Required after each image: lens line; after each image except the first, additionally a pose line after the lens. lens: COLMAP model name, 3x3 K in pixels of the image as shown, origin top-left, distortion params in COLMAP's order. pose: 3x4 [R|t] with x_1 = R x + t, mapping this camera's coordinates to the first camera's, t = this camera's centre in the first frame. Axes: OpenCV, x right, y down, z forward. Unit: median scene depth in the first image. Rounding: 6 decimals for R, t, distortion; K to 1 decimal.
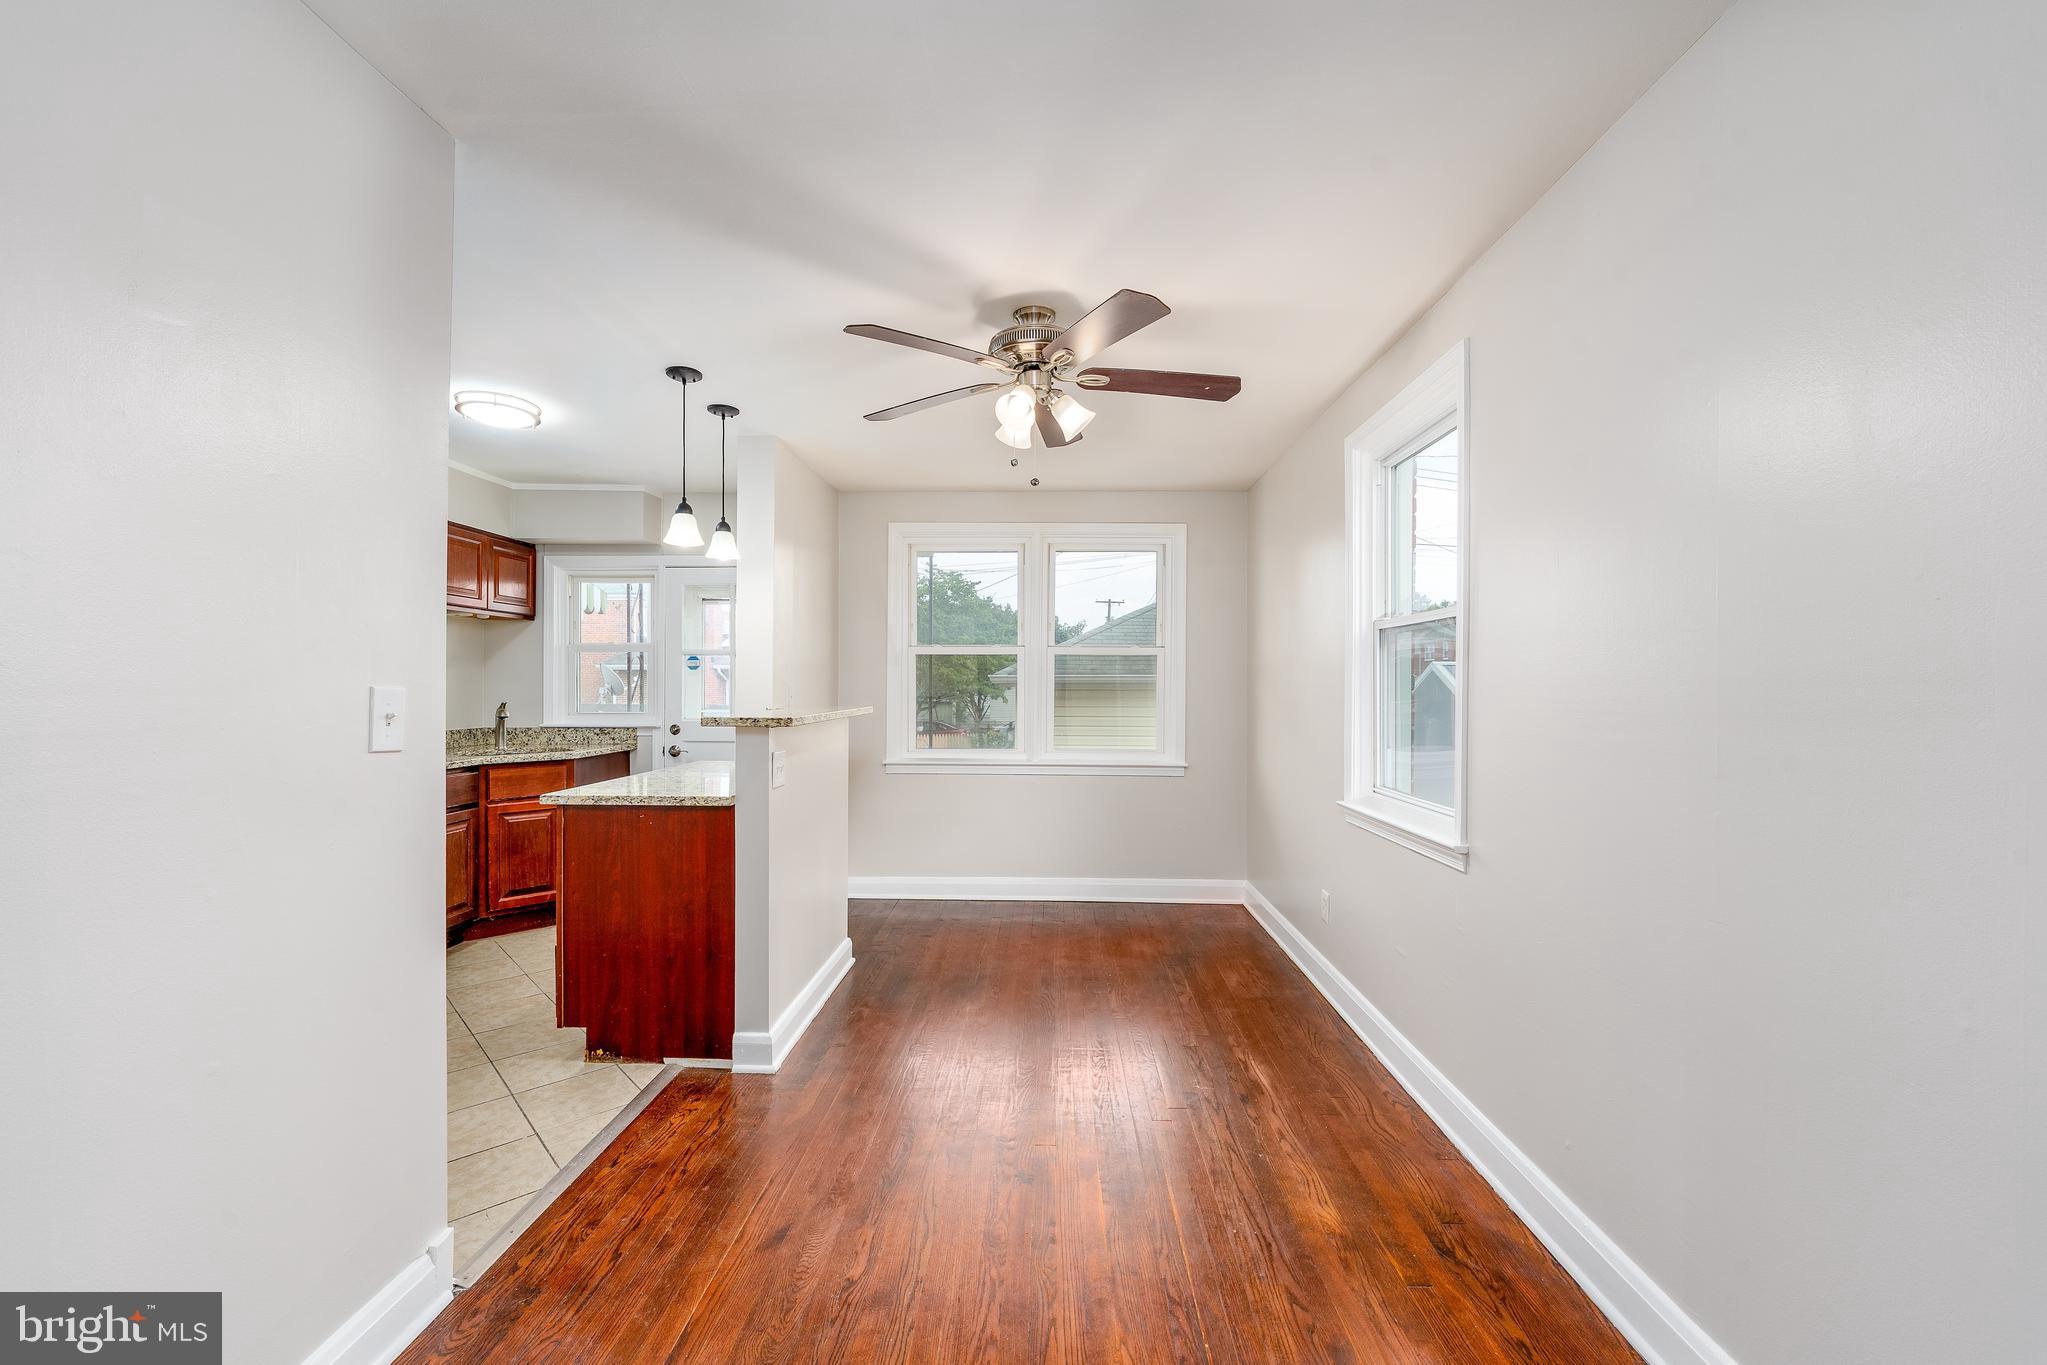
lens RADIAL K [[835.3, 0, 1028.8], [0, 835.3, 681.9], [0, 0, 1]] dist [0.001095, -0.000927]
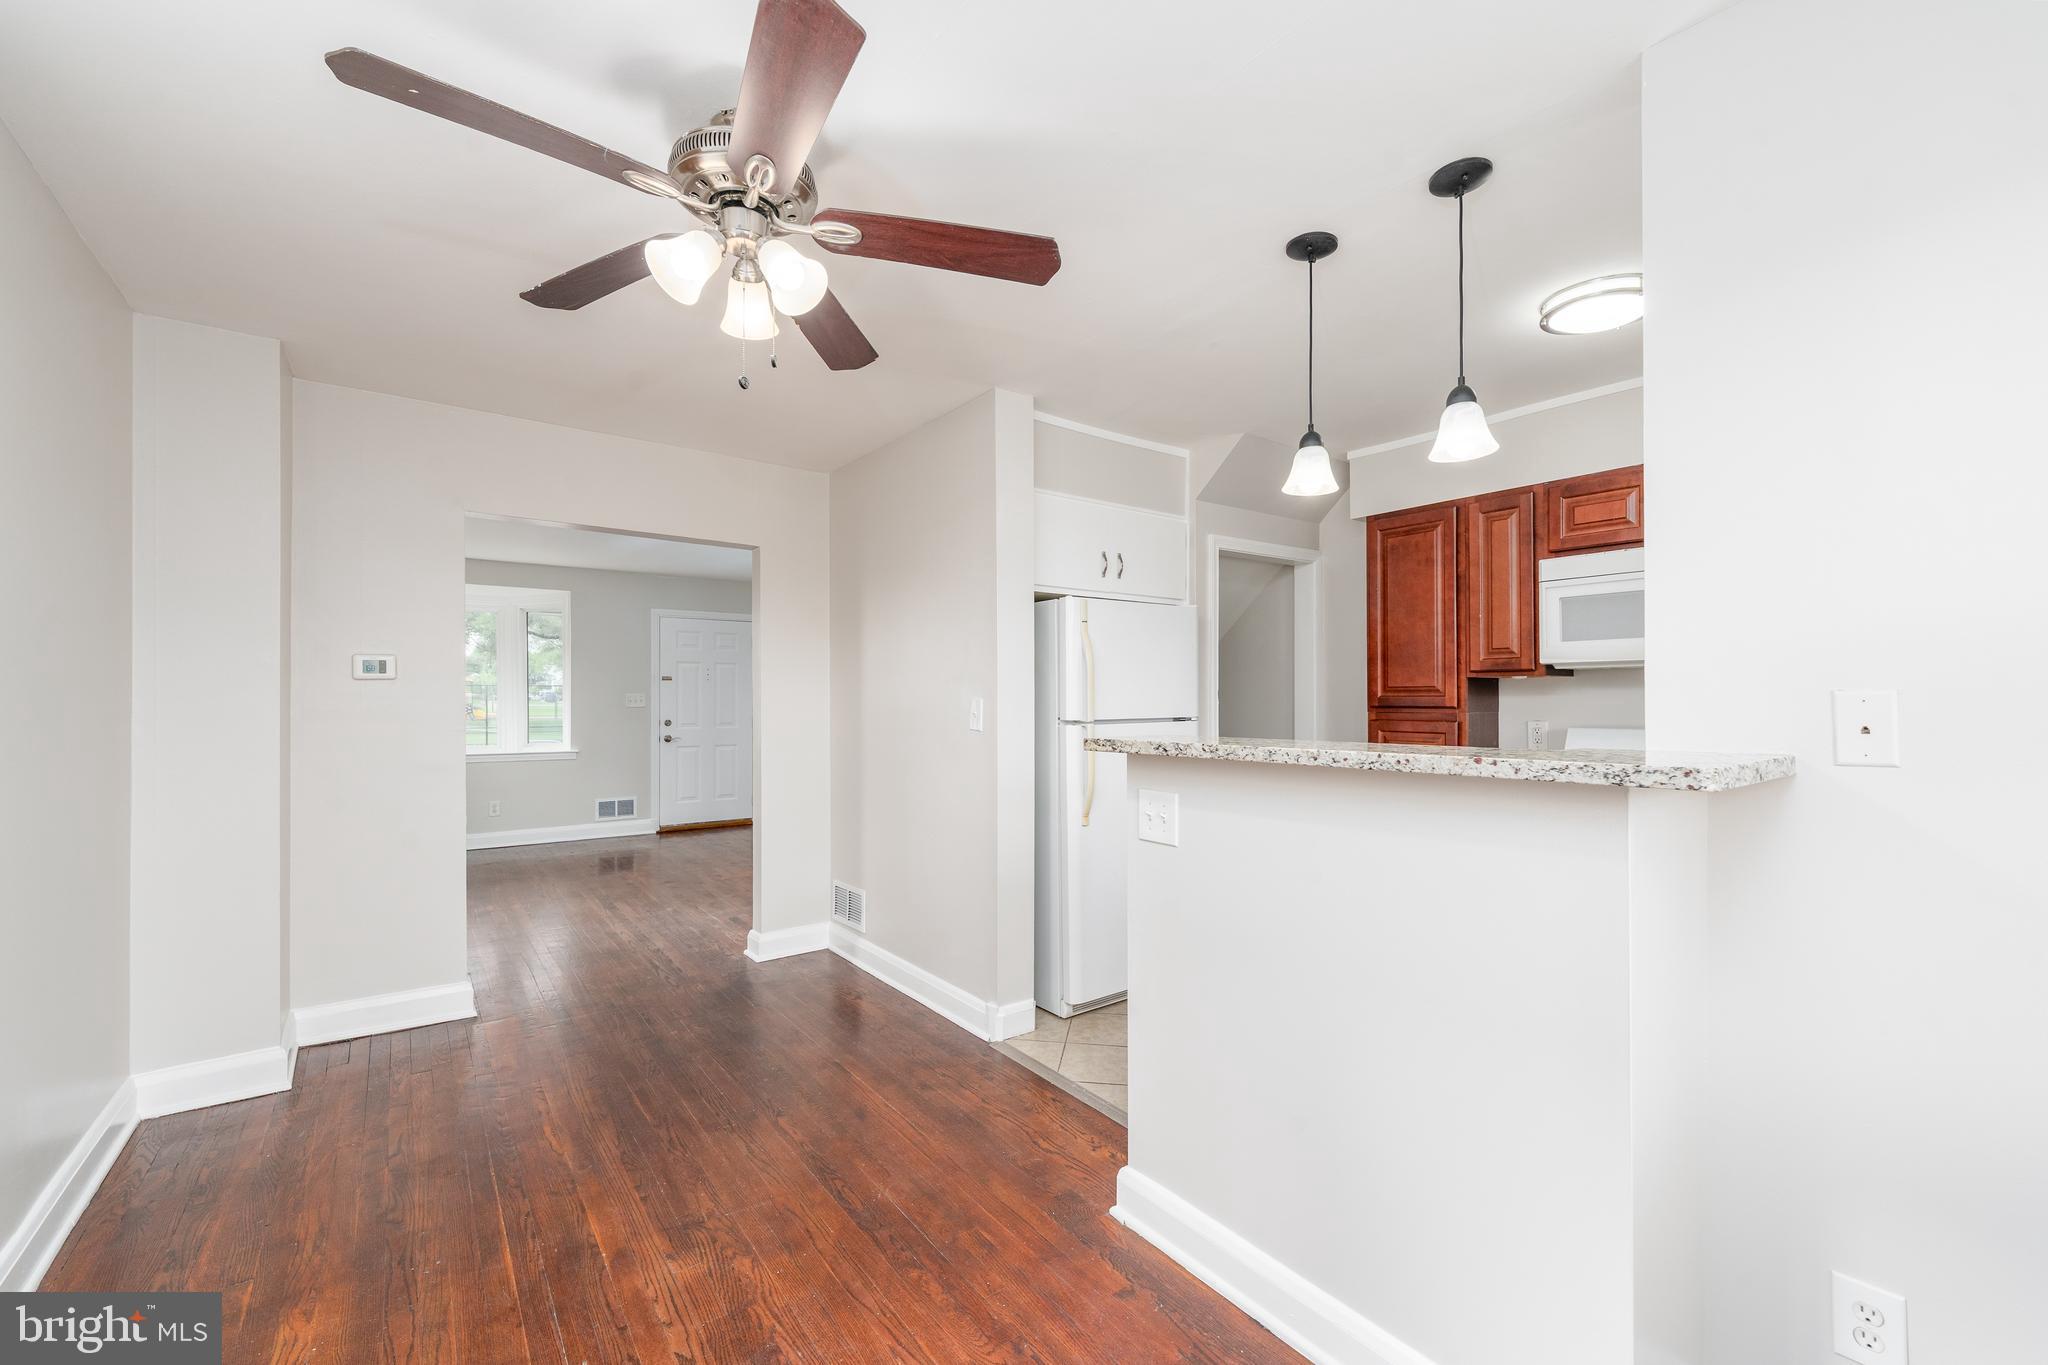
lens RADIAL K [[835.7, 0, 1029.8], [0, 835.7, 690.9], [0, 0, 1]] dist [0.001095, -0.000927]
pose [[-0.782671, -0.008695, -0.622376, 0.187621], [0.000808, 0.999887, -0.014985, 0.009013], [0.622436, -0.012231, -0.782575, 1.292396]]
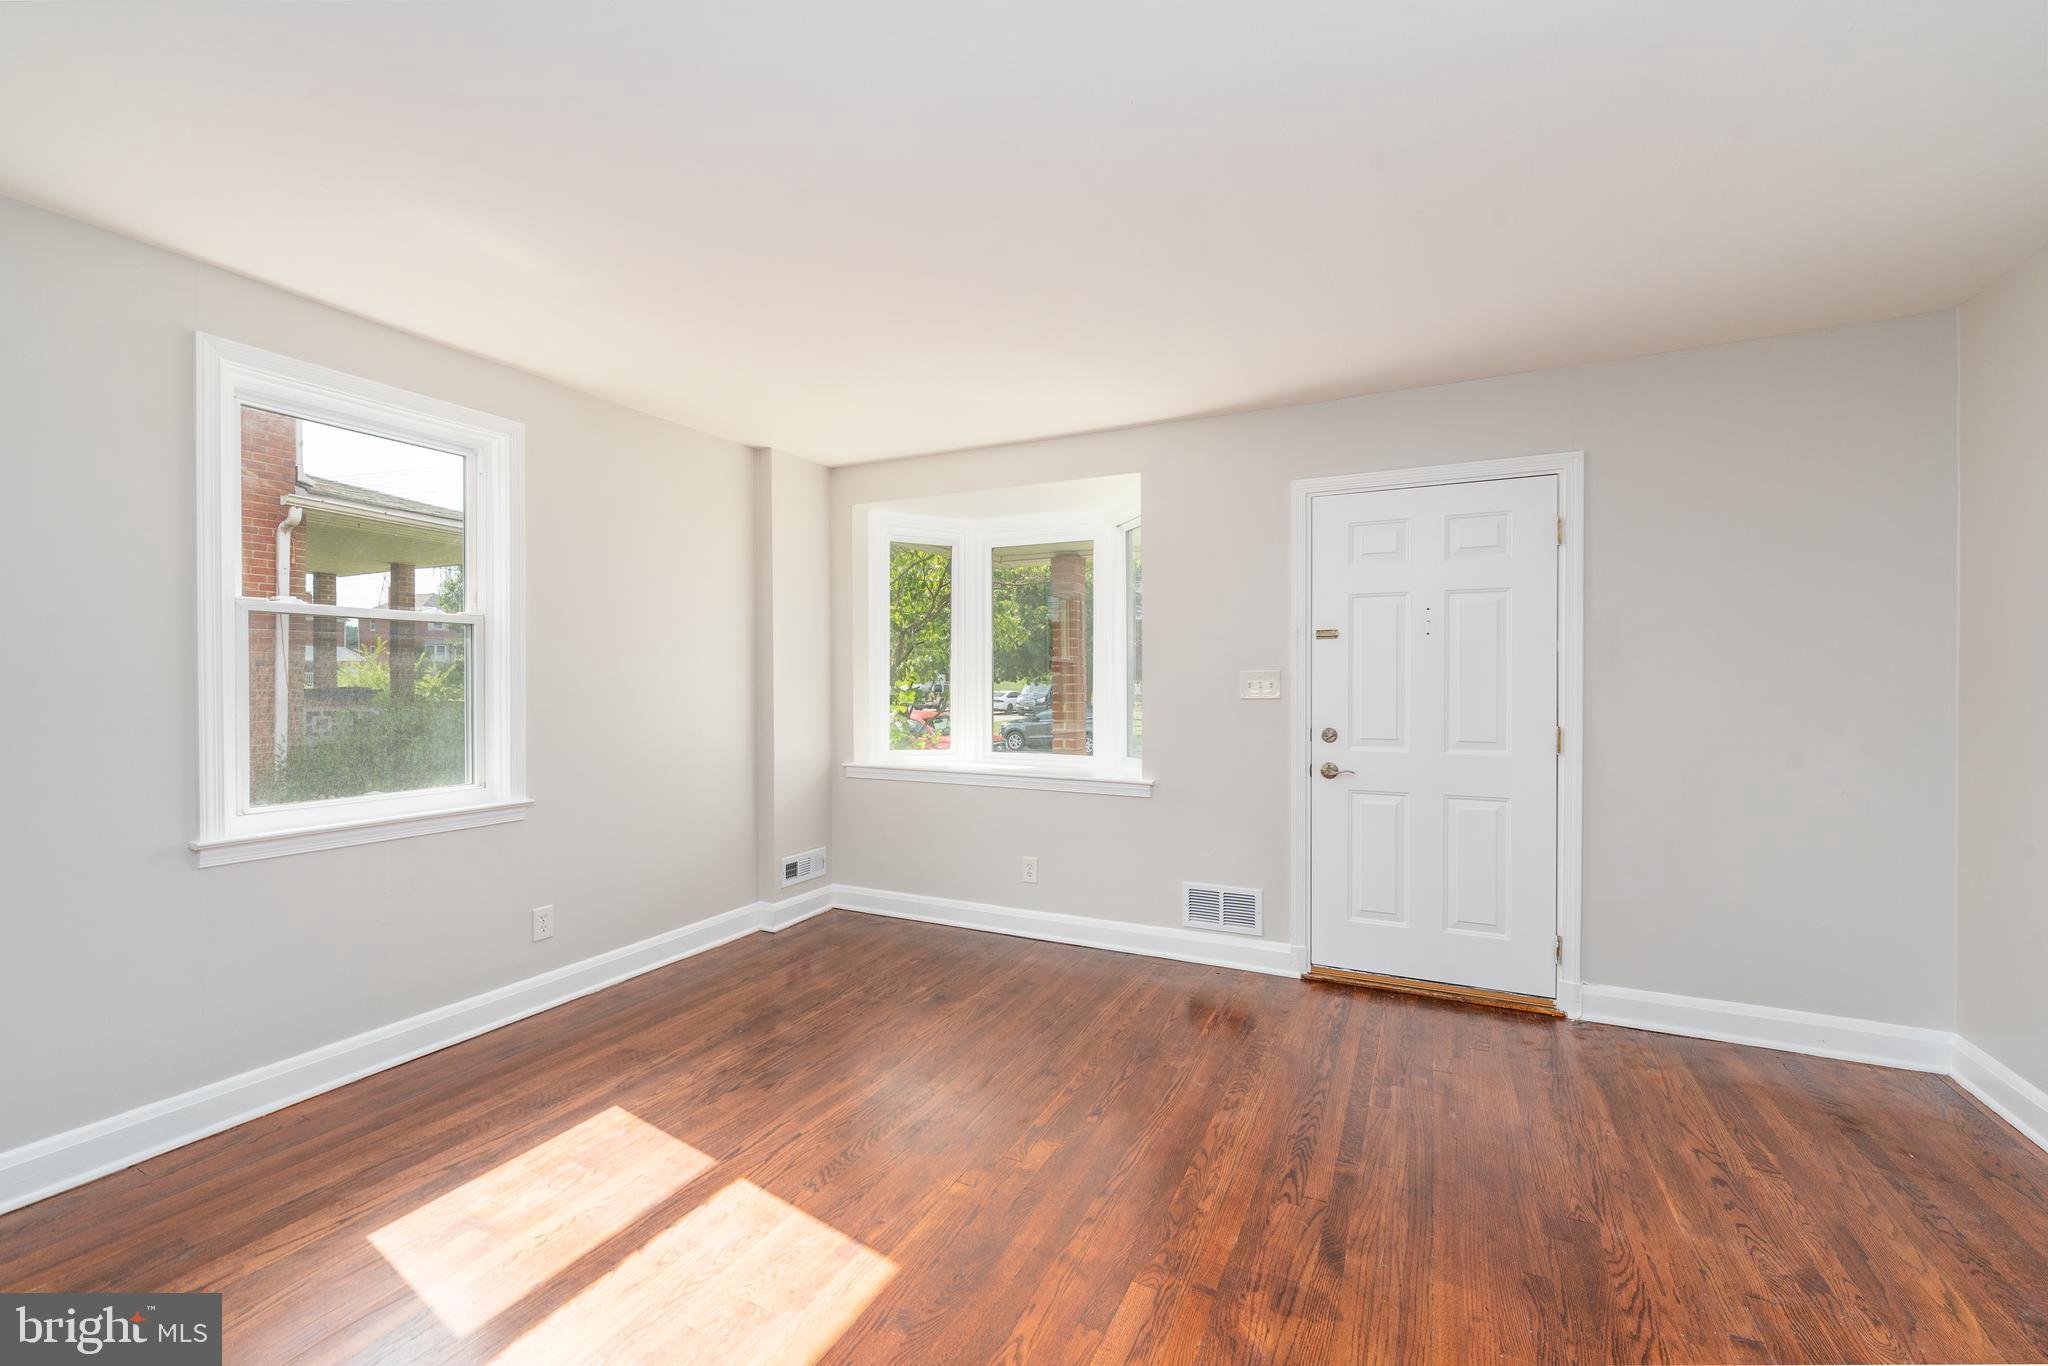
lens RADIAL K [[835.7, 0, 1012.8], [0, 835.7, 682.1], [0, 0, 1]] dist [0.001095, -0.000927]
pose [[-0.906737, -0.006490, 0.421646, -0.588454], [-0.005361, 0.999978, 0.003863, -0.004266], [-0.421662, 0.001242, -0.906752, -0.131194]]
